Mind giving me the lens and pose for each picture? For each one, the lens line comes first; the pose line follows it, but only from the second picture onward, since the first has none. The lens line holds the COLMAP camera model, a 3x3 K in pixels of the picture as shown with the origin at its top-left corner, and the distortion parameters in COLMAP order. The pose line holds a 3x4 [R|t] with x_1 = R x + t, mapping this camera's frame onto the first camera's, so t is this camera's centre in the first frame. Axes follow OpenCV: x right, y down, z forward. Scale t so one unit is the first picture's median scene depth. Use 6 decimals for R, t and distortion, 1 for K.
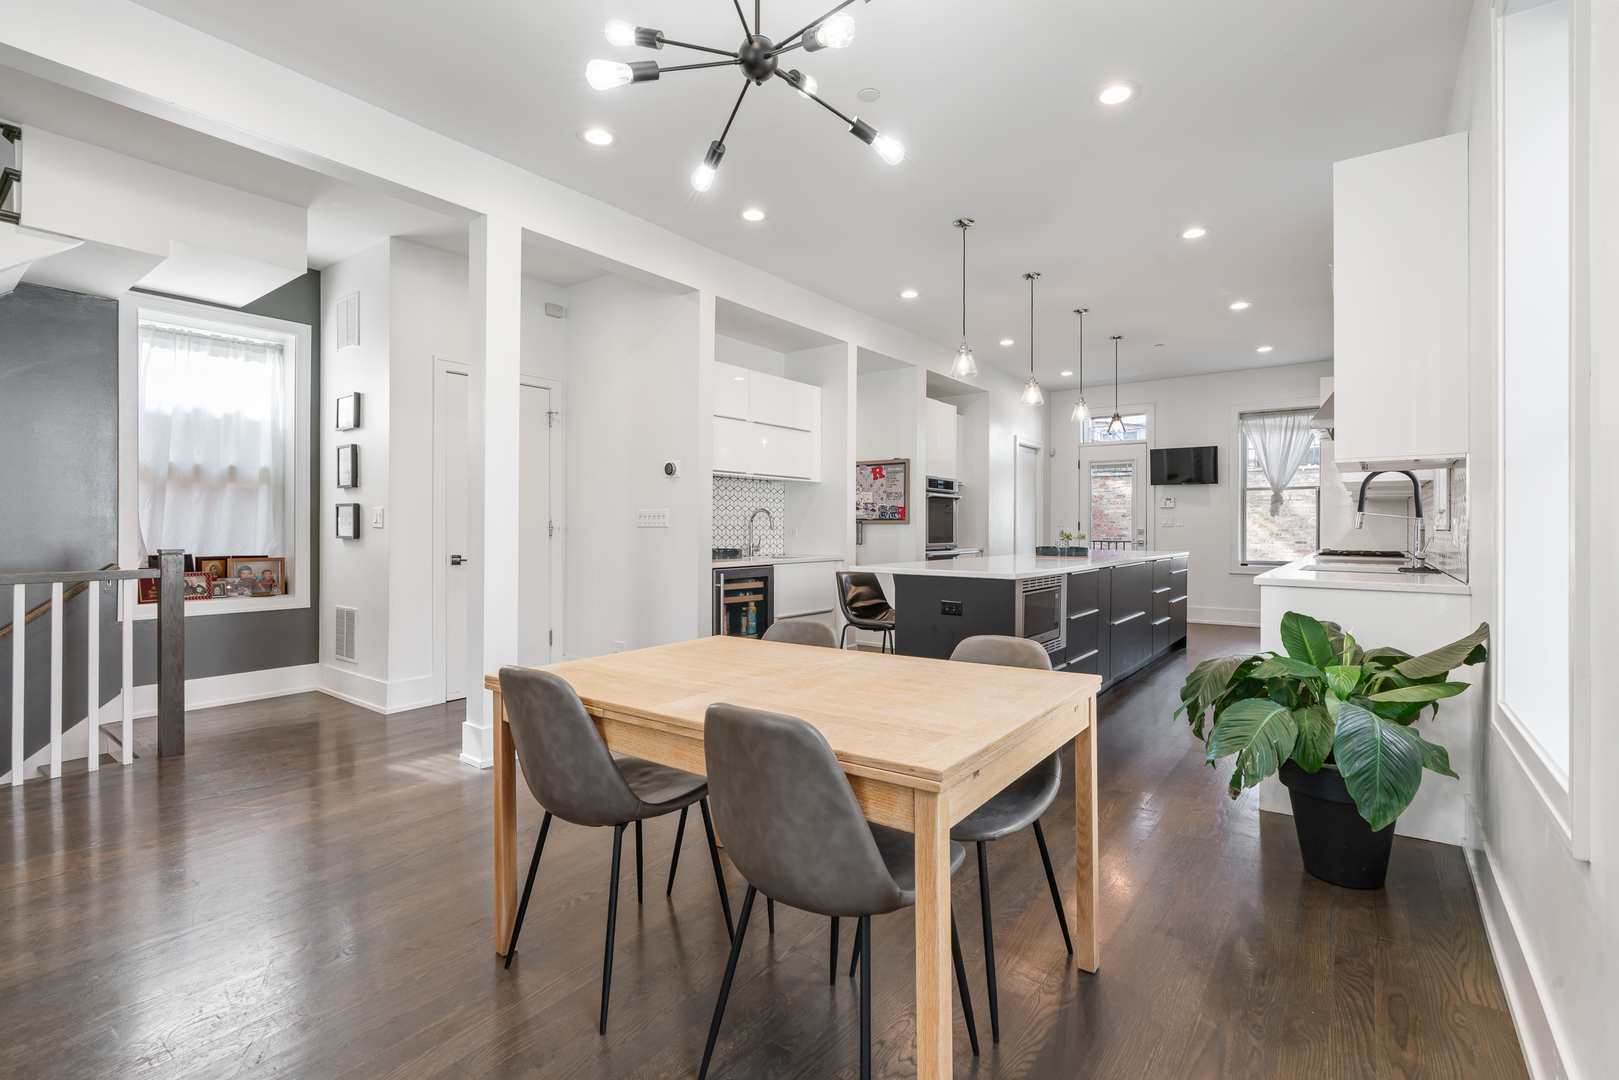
lens RADIAL K [[742.5, 0, 810.5], [0, 742.5, 524.1], [0, 0, 1]] dist [-0.003508, -0.000246]
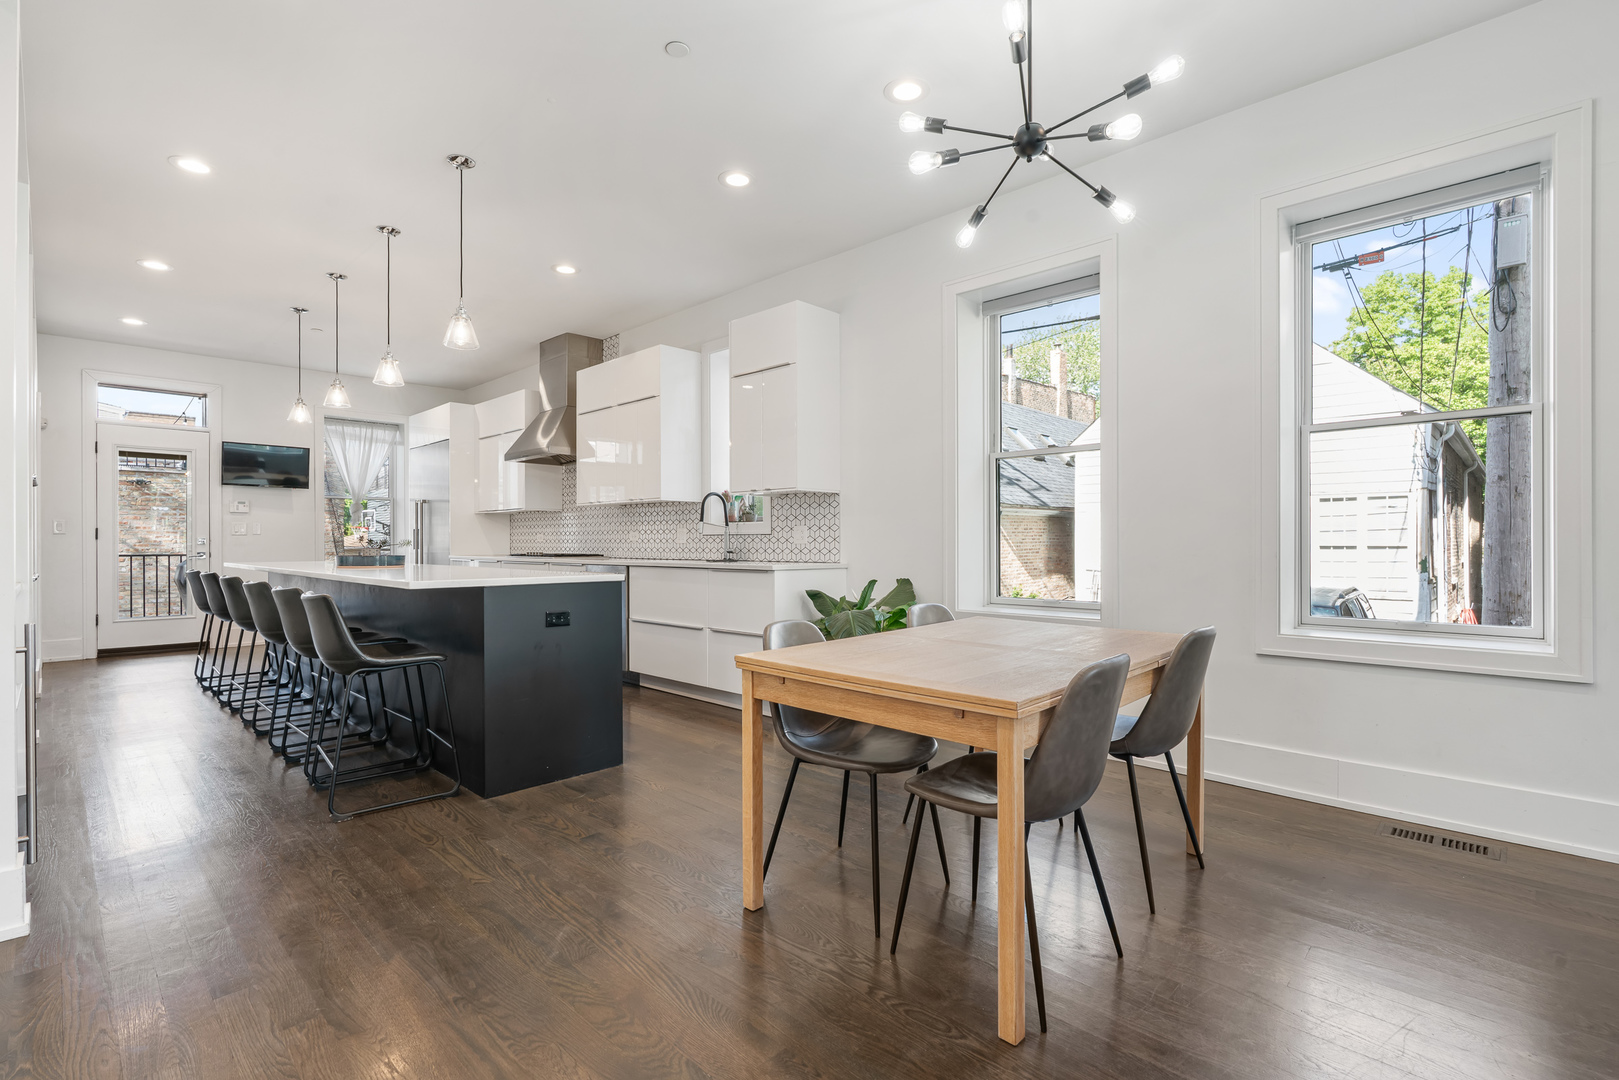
lens RADIAL K [[748.1, 0, 807.0], [0, 748.1, 543.9], [0, 0, 1]] dist [-0.003406, 0.001319]
pose [[0.132337, -0.005457, 0.991190, -0.422936], [-0.002035, 0.999981, 0.005777, 0.011337], [-0.991203, -0.002782, 0.132324, 0.373552]]
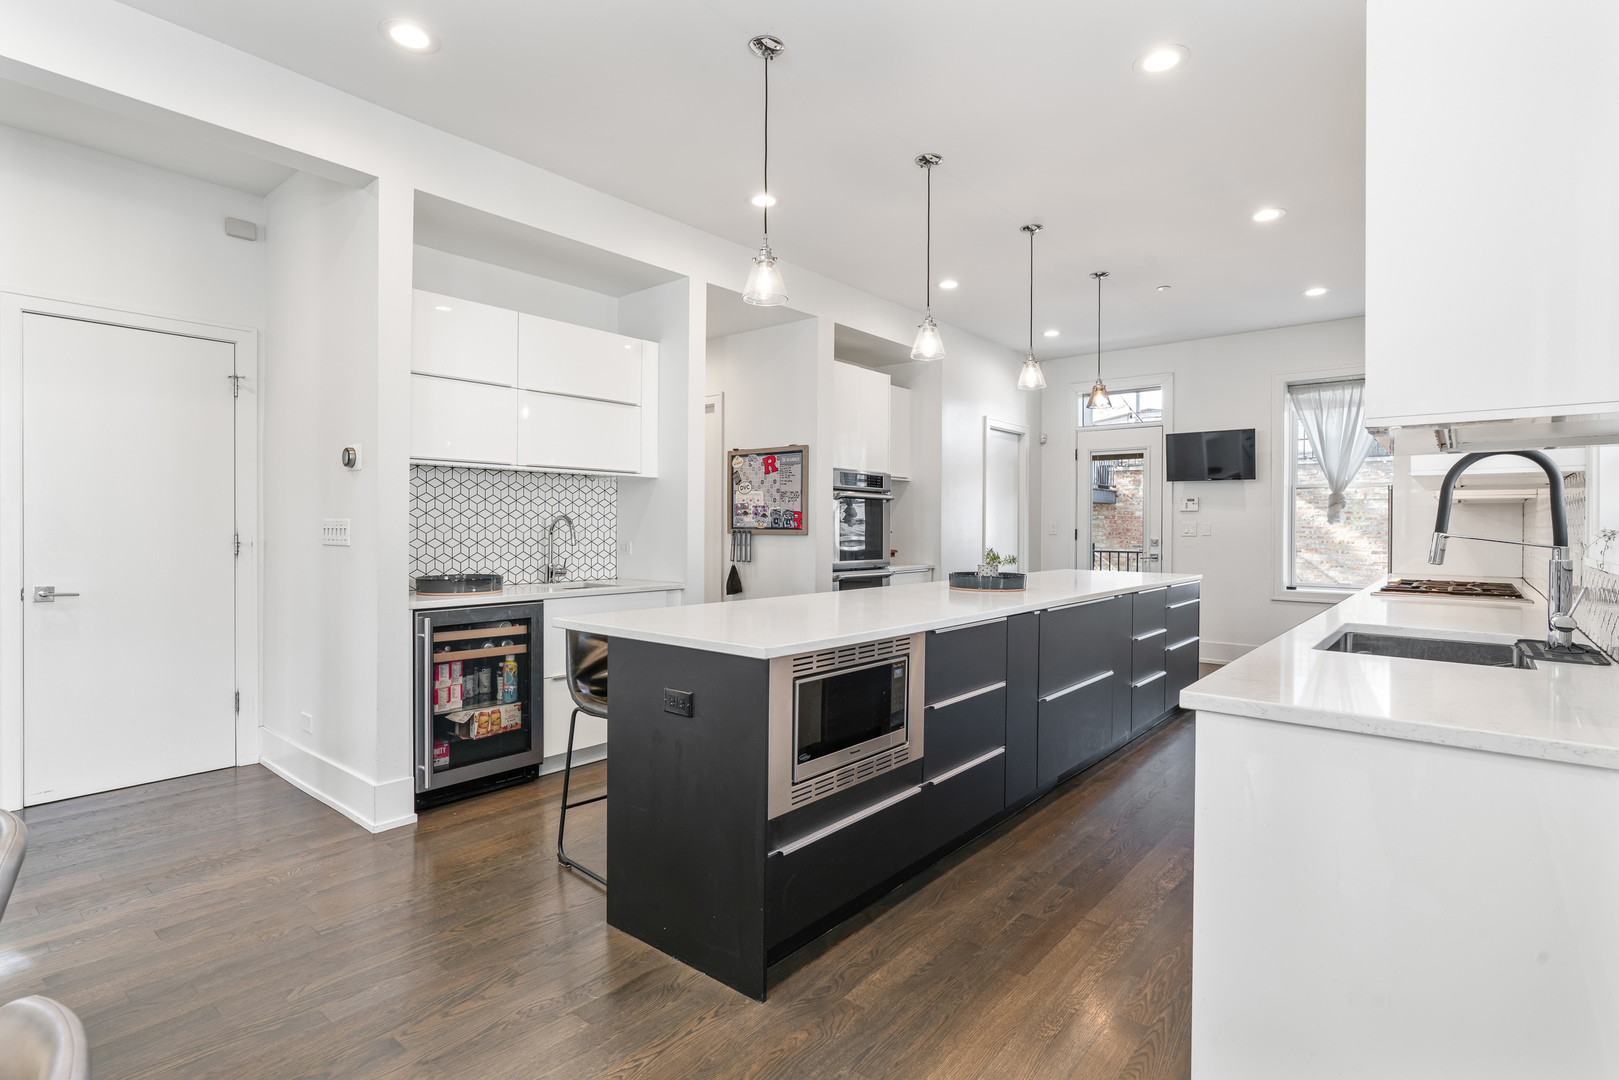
lens RADIAL K [[799.9, 0, 808.6], [0, 799.9, 525.3], [0, 0, 1]] dist [-0.002297, 0.000423]
pose [[0.998932, 0.001316, -0.046179, 0.199435], [-0.001245, 0.999998, 0.001568, -0.012765], [0.046181, -0.001509, 0.998932, 0.256824]]
